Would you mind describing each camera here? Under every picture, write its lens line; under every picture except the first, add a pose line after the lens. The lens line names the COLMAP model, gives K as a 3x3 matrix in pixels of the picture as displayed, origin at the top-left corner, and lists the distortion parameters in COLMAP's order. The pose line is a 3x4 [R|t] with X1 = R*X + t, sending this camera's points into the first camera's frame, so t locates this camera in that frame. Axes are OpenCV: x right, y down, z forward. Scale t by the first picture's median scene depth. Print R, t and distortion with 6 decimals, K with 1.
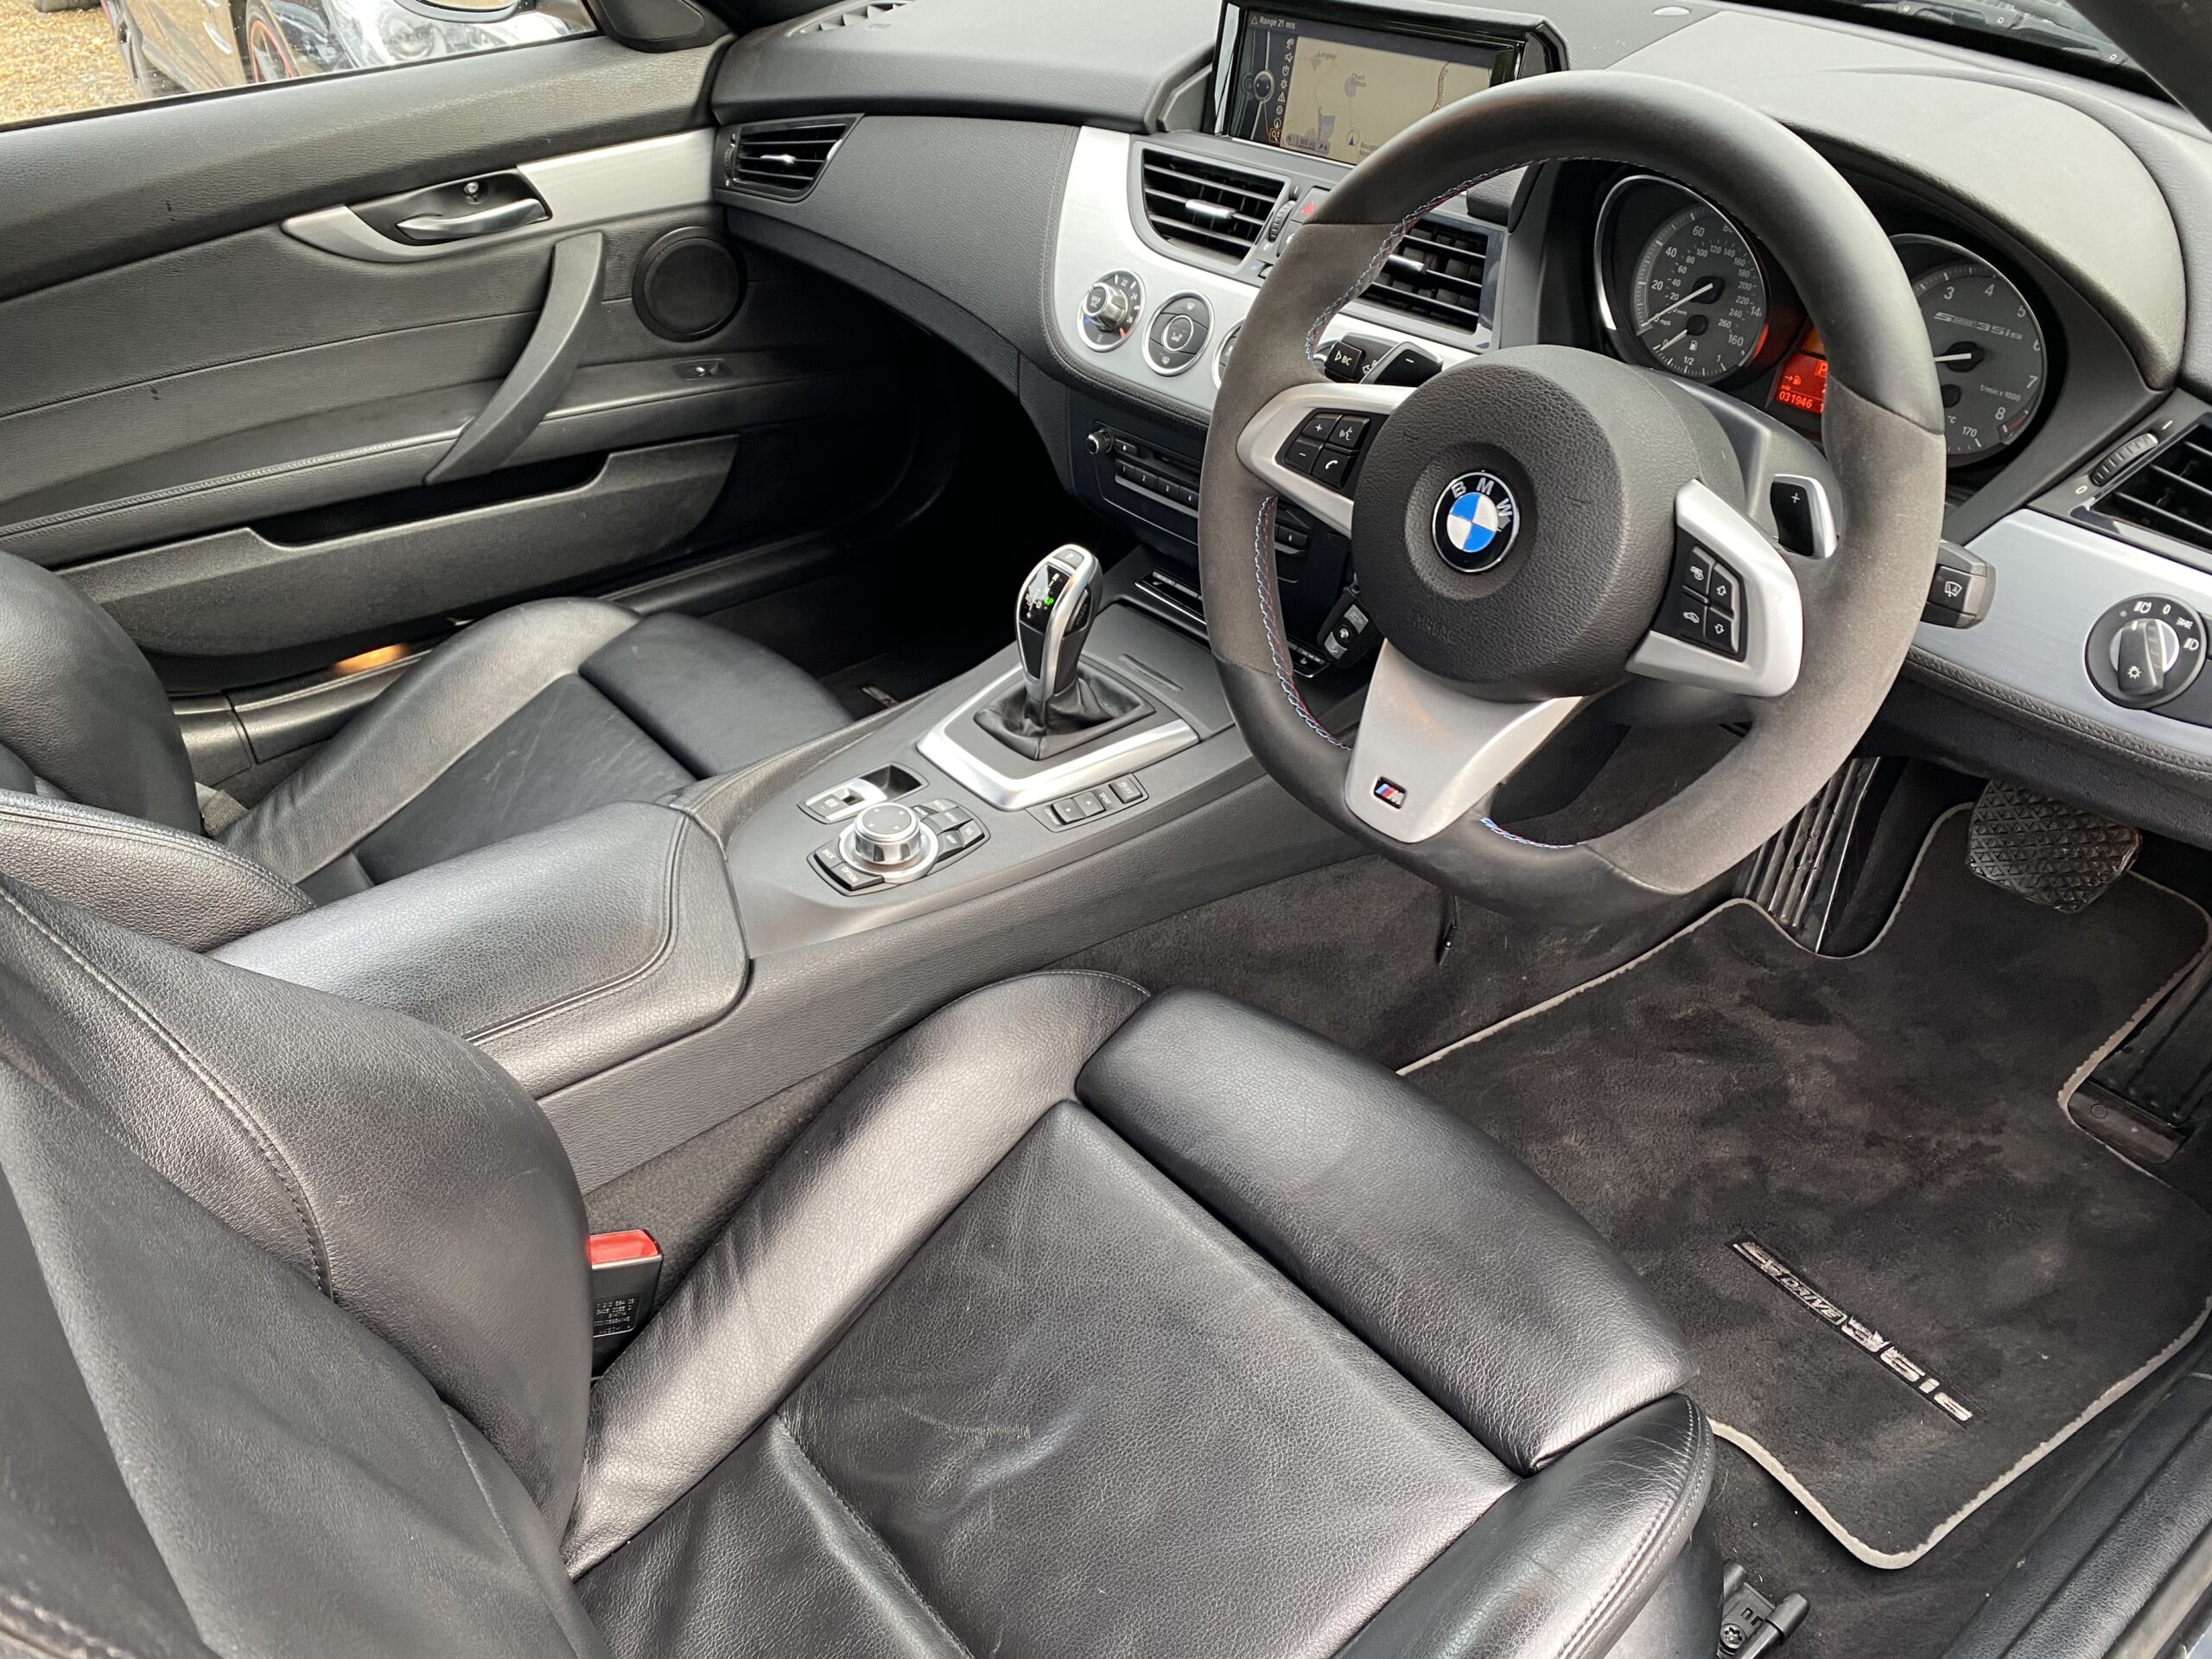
lens RADIAL K [[1780.5, 0, 1061.2], [0, 1780.5, 828.8], [0, 0, 1]] dist [0.030084, 0.004257]
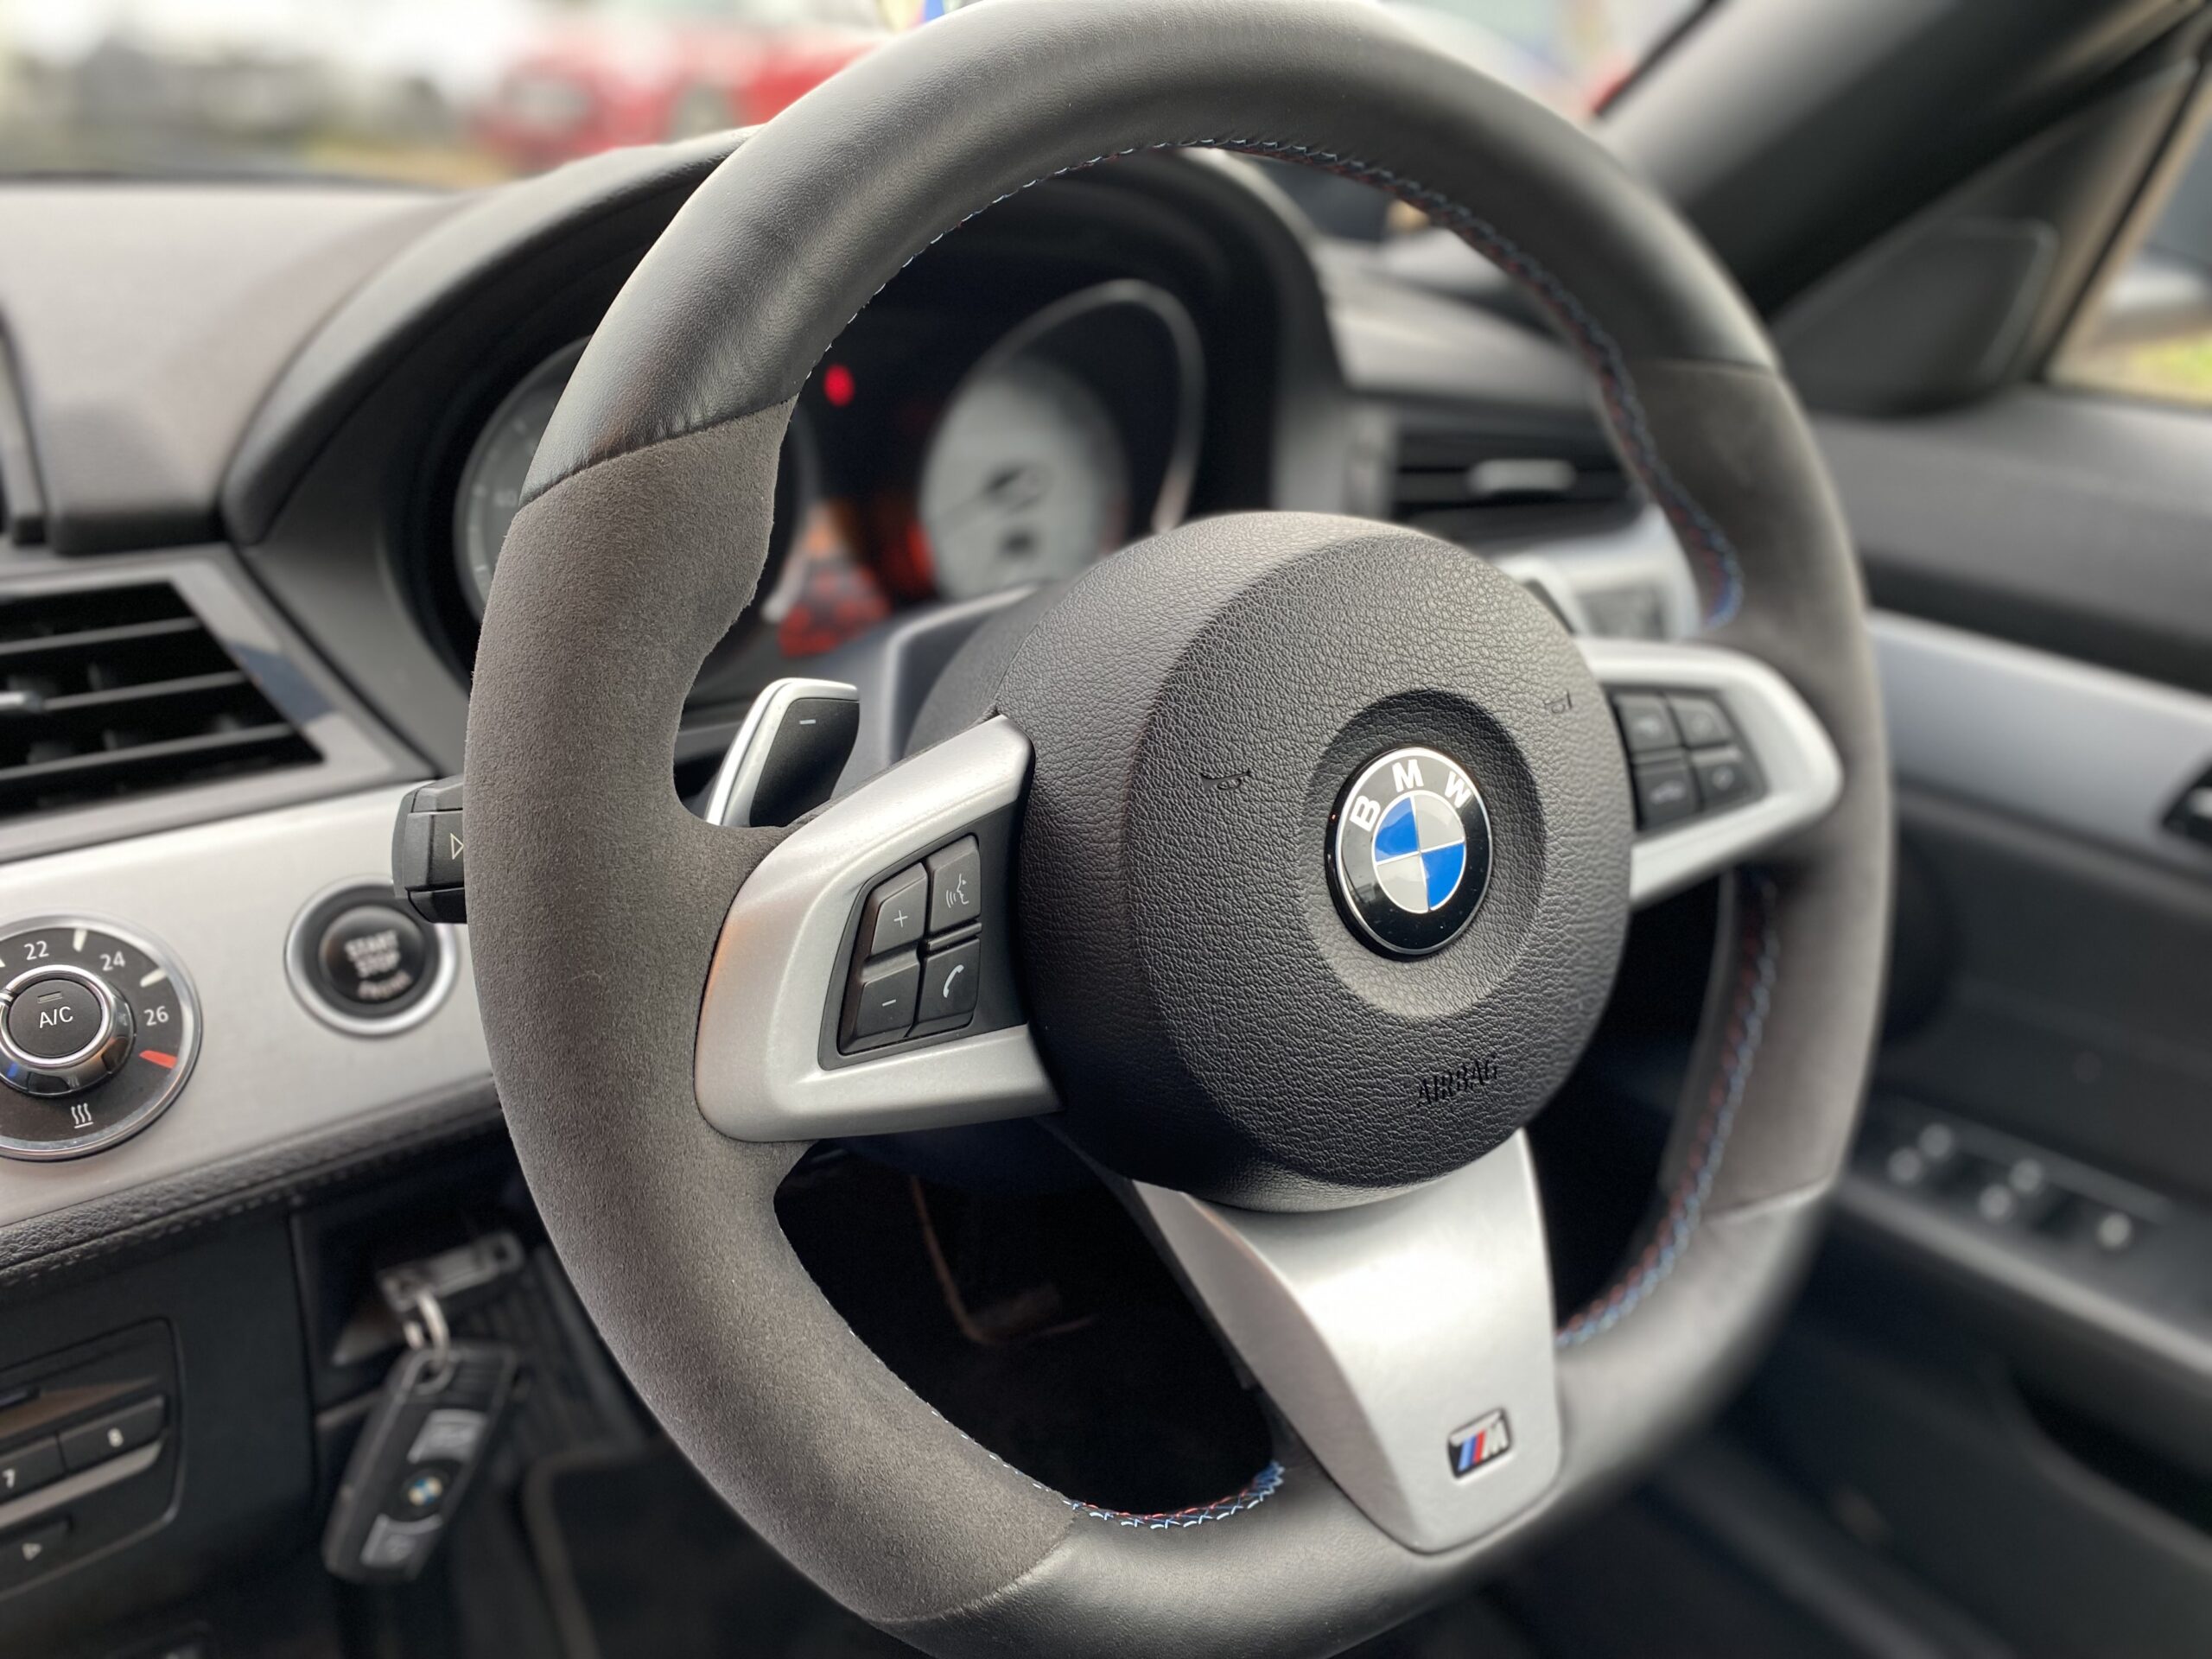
lens RADIAL K [[1780.5, 0, 1061.2], [0, 1780.5, 828.8], [0, 0, 1]] dist [0.030084, 0.004257]
pose [[0.056350, -0.341972, 0.938019, -0.161484], [0.541479, 0.799806, 0.259055, -0.243952], [-0.838823, 0.493320, 0.230239, 0.655099]]
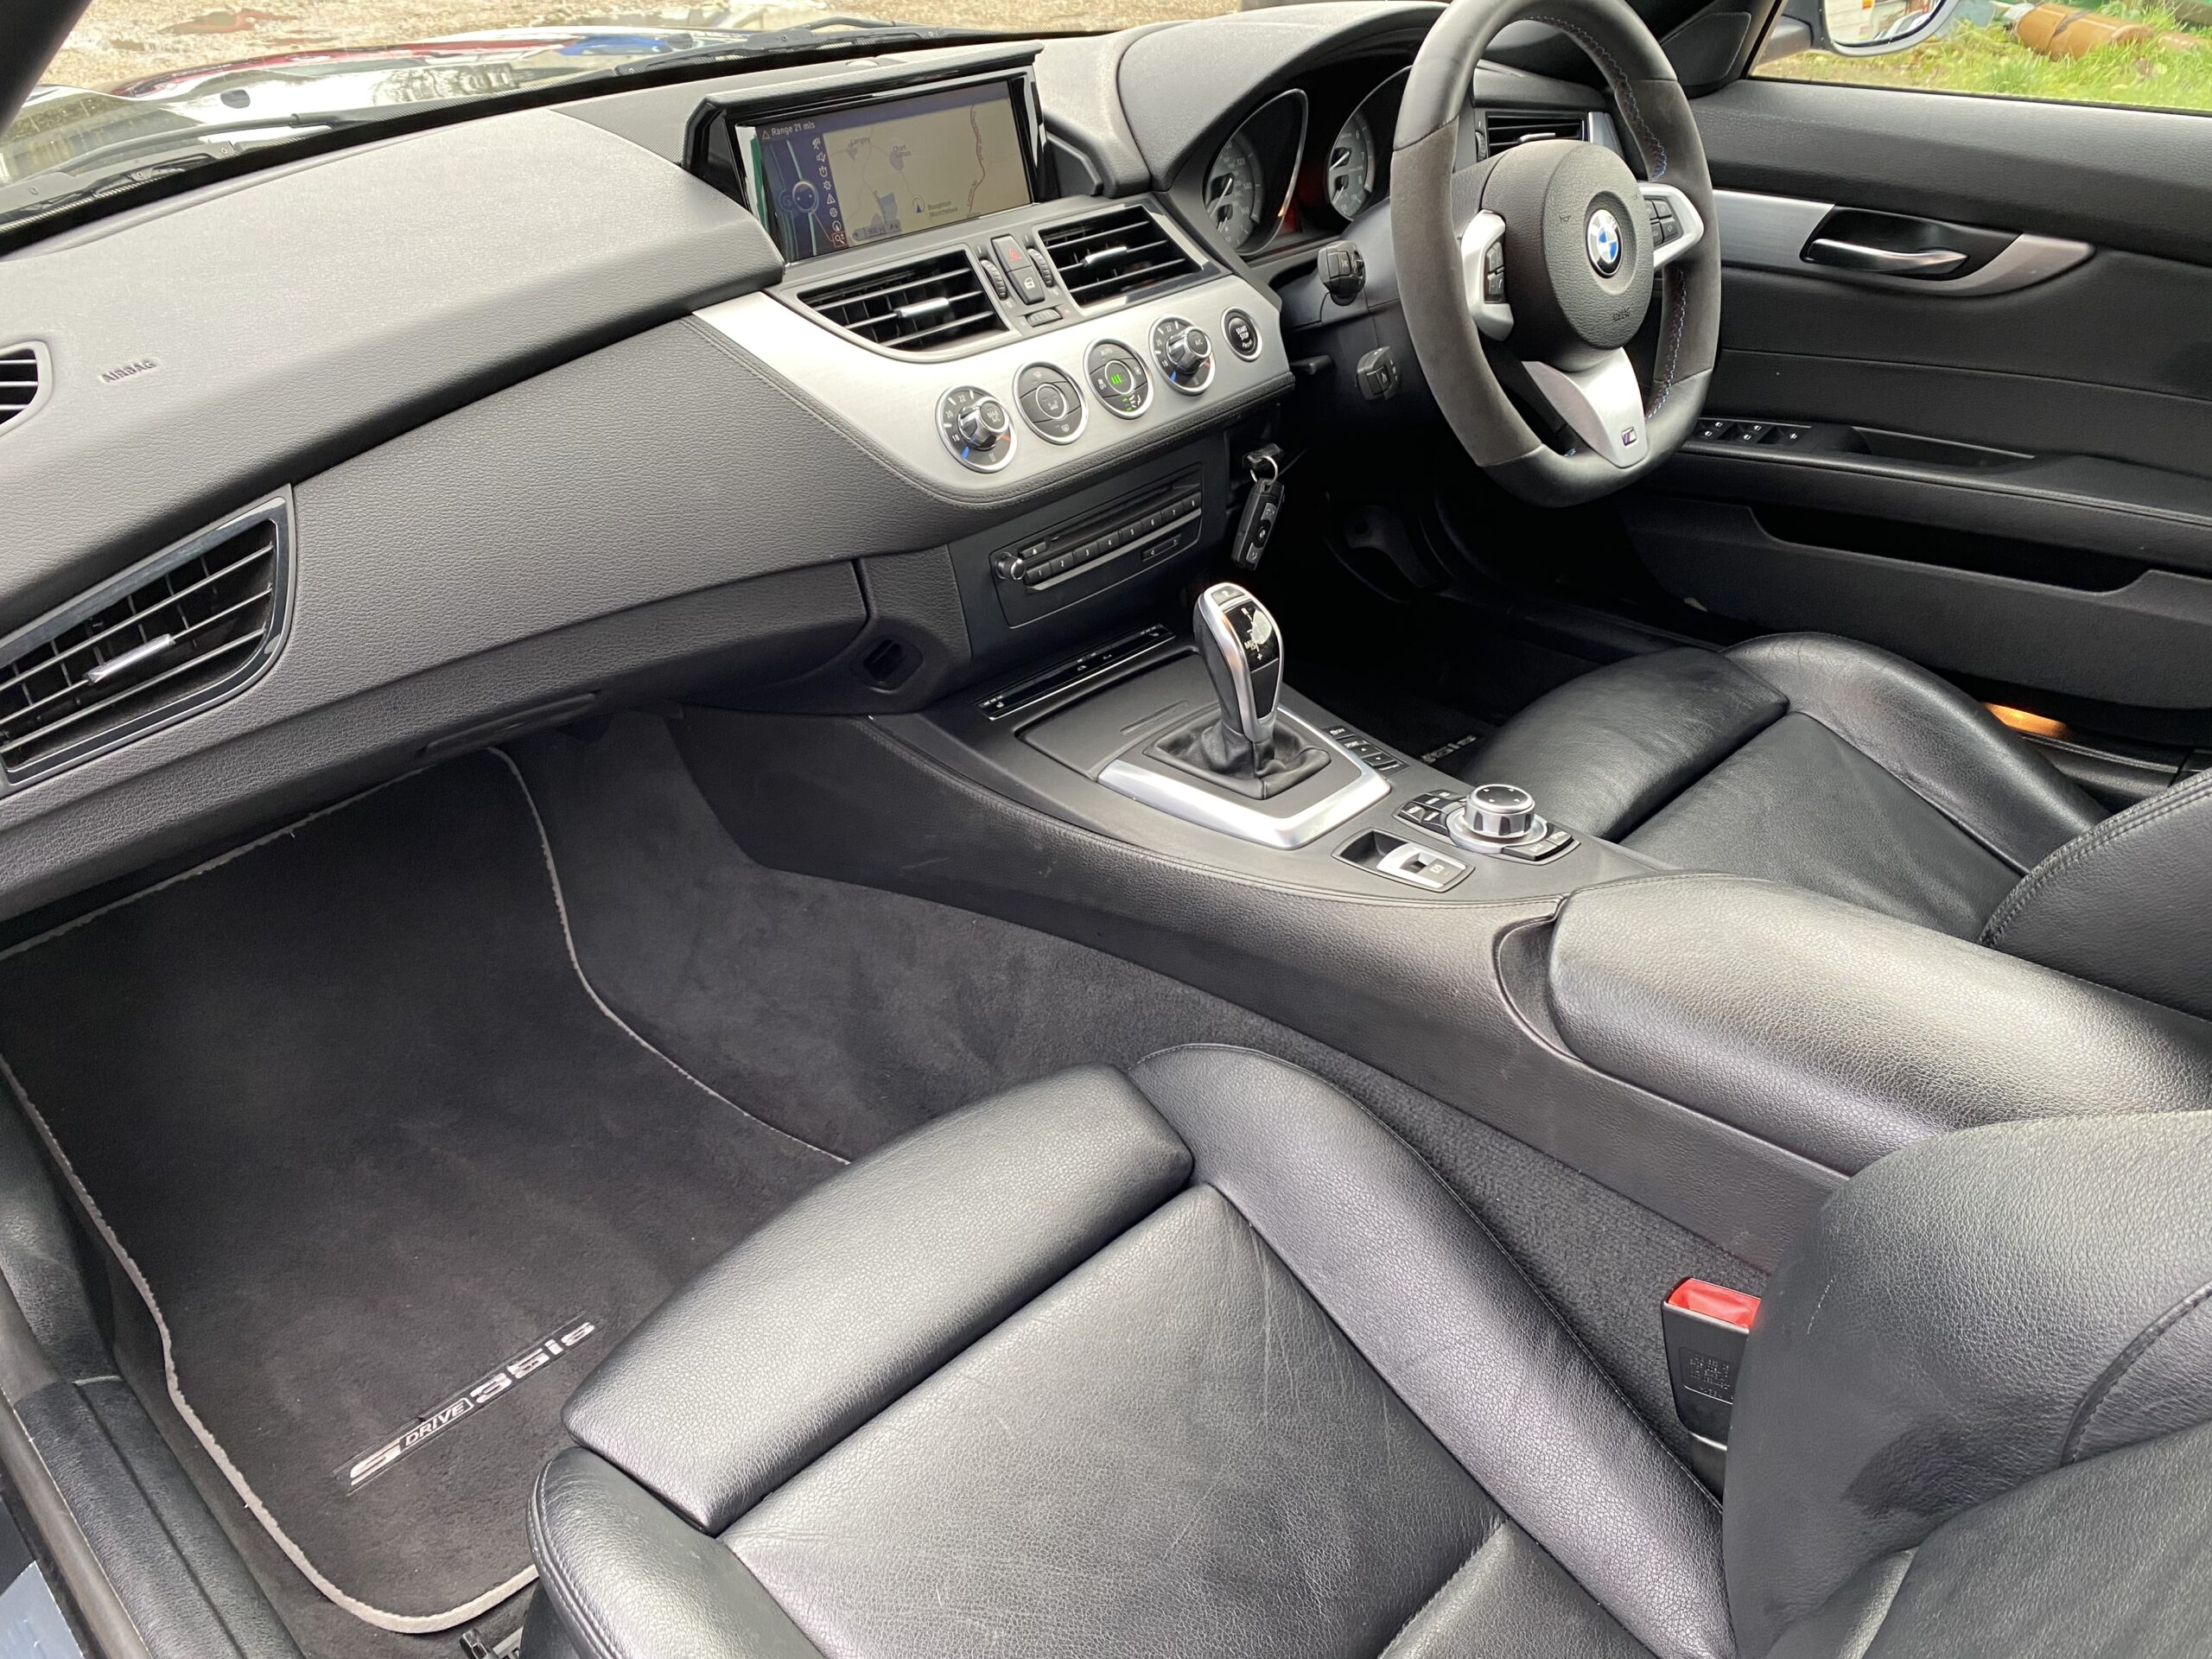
lens RADIAL K [[1592.1, 0, 1122.0], [0, 1592.1, 857.4], [0, 0, 1]] dist [-0.037032, -0.006136]
pose [[-0.142916, -0.506162, 0.850514, -0.780211], [0.586705, 0.648746, 0.484672, -0.501379], [-0.797090, 0.568268, 0.204252, 0.916205]]
